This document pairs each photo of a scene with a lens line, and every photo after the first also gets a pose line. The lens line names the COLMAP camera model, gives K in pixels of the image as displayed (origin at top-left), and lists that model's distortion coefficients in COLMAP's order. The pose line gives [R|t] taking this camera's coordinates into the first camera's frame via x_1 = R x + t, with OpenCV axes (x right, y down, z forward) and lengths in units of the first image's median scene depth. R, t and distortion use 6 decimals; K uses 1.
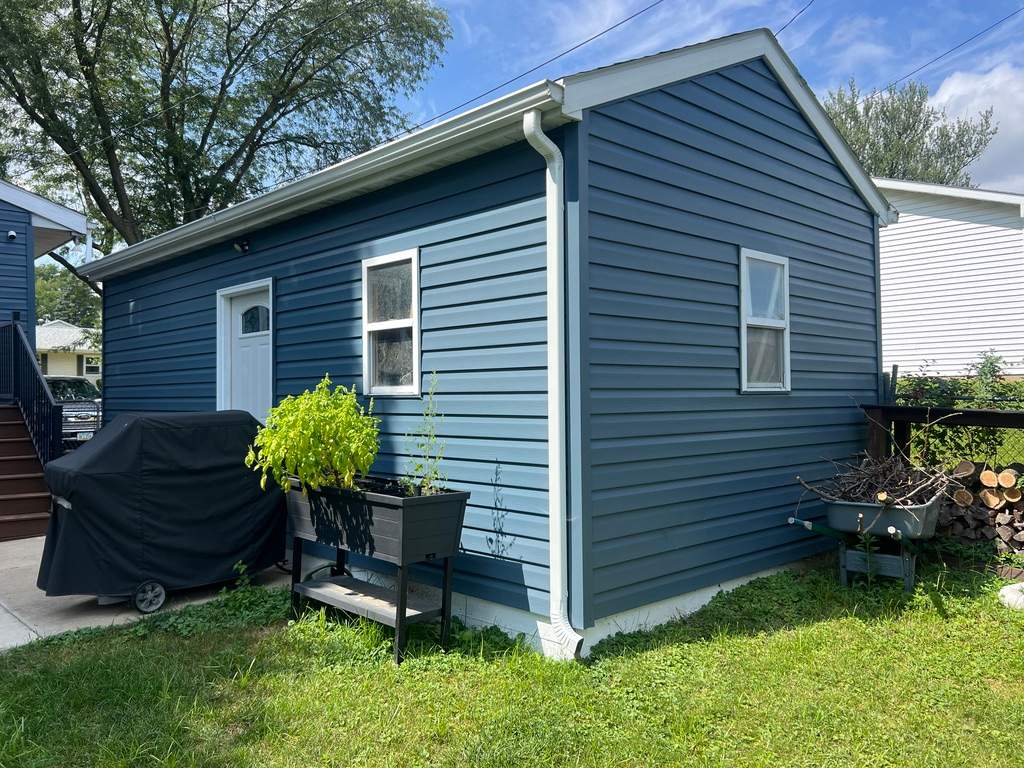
lens RADIAL K [[792.7, 0, 510.3], [0, 792.7, 384.5], [0, 0, 1]] dist [0.059120, -0.047012]
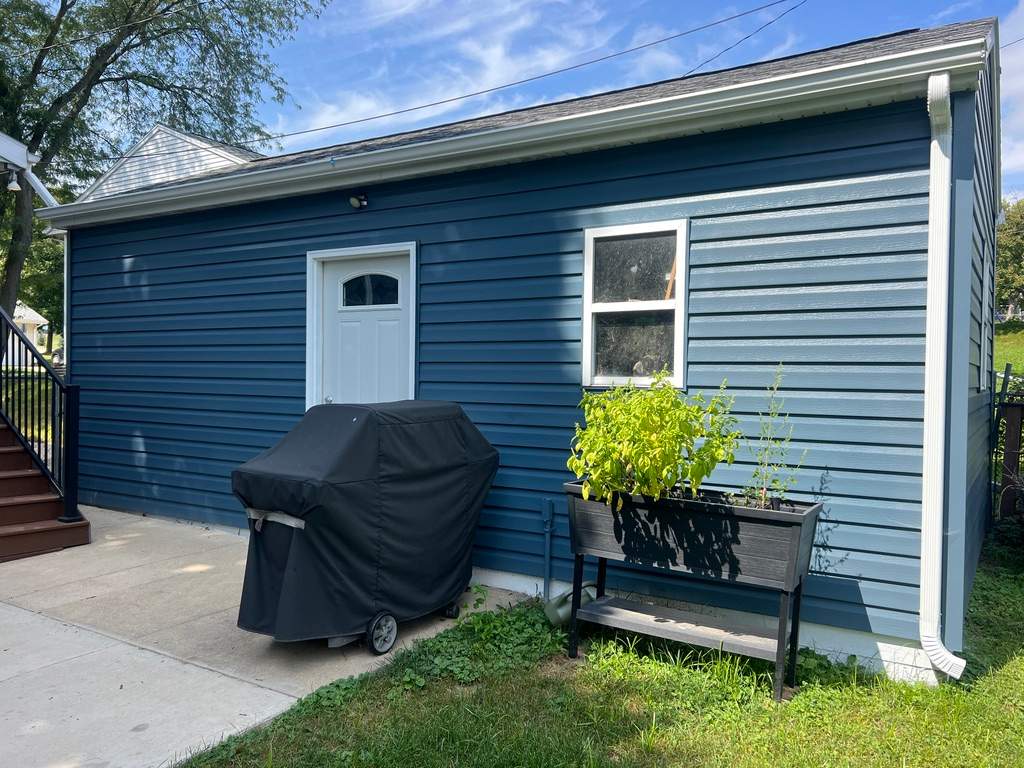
lens RADIAL K [[792.7, 0, 512.0], [0, 792.7, 387.3], [0, 0, 1]] dist [0.059120, -0.047012]
pose [[0.968270, 0.017843, 0.249269, -0.520077], [-0.025066, 0.999352, 0.025831, -0.005553], [-0.248646, -0.031259, 0.968090, 0.198440]]
